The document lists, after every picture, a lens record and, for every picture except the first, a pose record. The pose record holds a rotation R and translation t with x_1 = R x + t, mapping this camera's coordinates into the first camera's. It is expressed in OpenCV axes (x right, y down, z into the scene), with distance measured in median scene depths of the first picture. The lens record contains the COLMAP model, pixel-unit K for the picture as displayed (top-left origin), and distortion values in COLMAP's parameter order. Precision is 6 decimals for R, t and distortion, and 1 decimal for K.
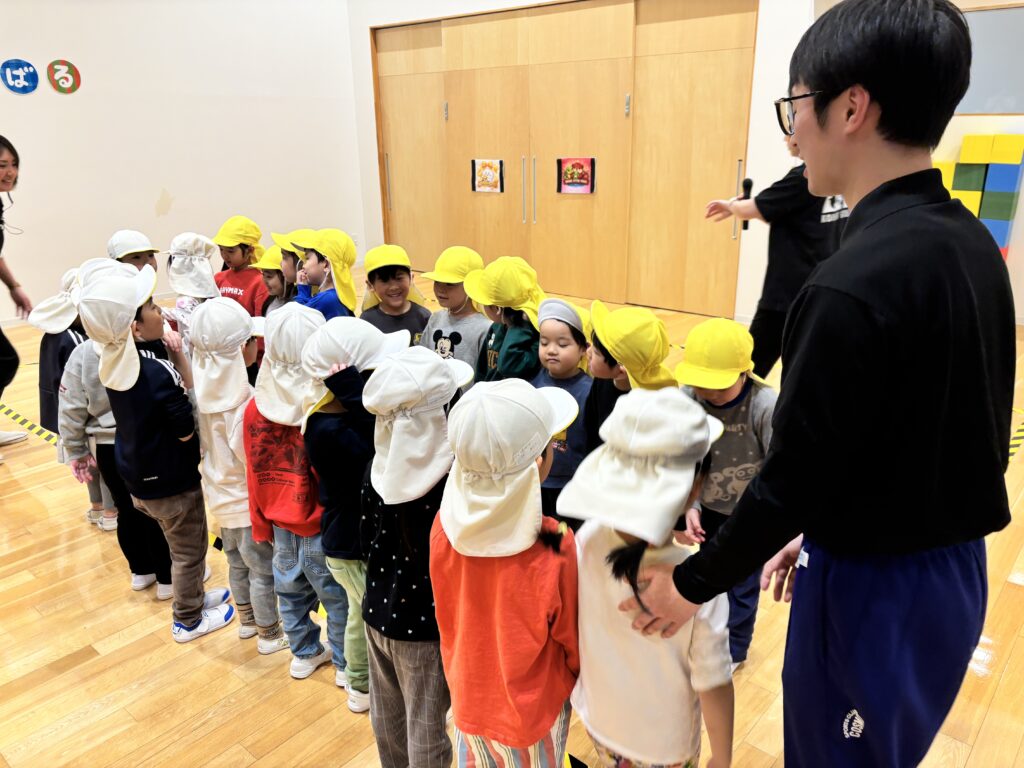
lens RADIAL K [[800.2, 0, 511.3], [0, 800.2, 386.2], [0, 0, 1]] dist [0.046026, -0.018923]
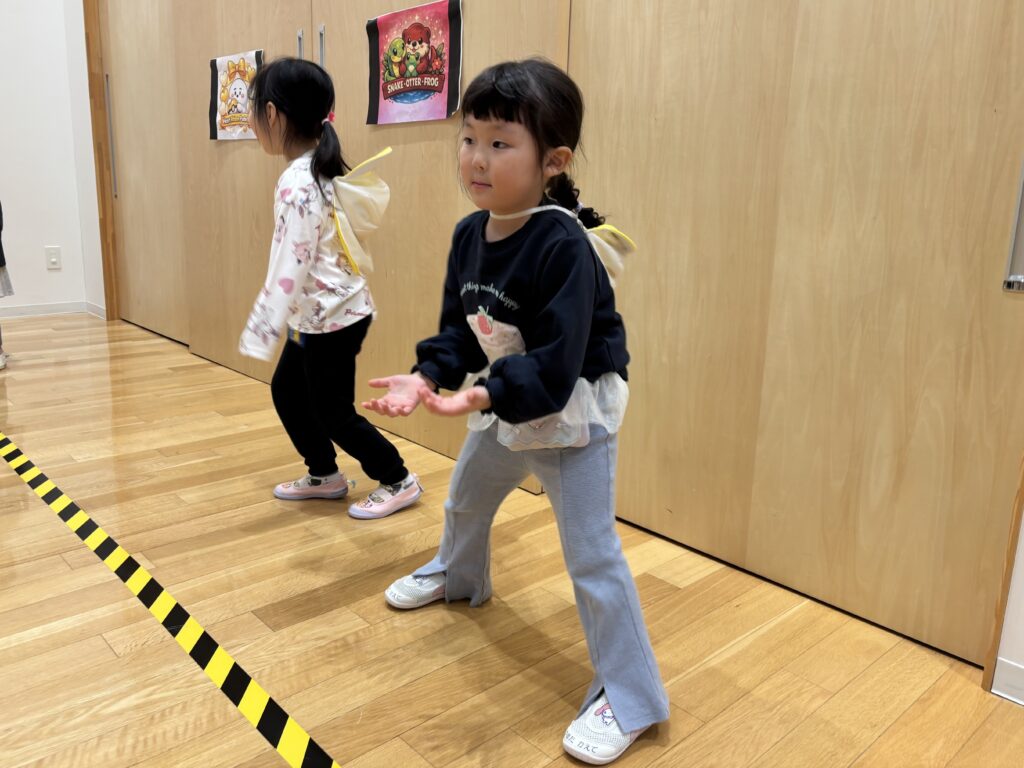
lens RADIAL K [[800.2, 0, 511.7], [0, 800.2, 377.5], [0, 0, 1]] dist [0.046026, -0.018923]
pose [[0.994521, 0.045825, -0.093960, 0.154355], [-0.051354, 0.997036, -0.057294, -0.126343], [0.091056, 0.061806, 0.993926, 0.702689]]
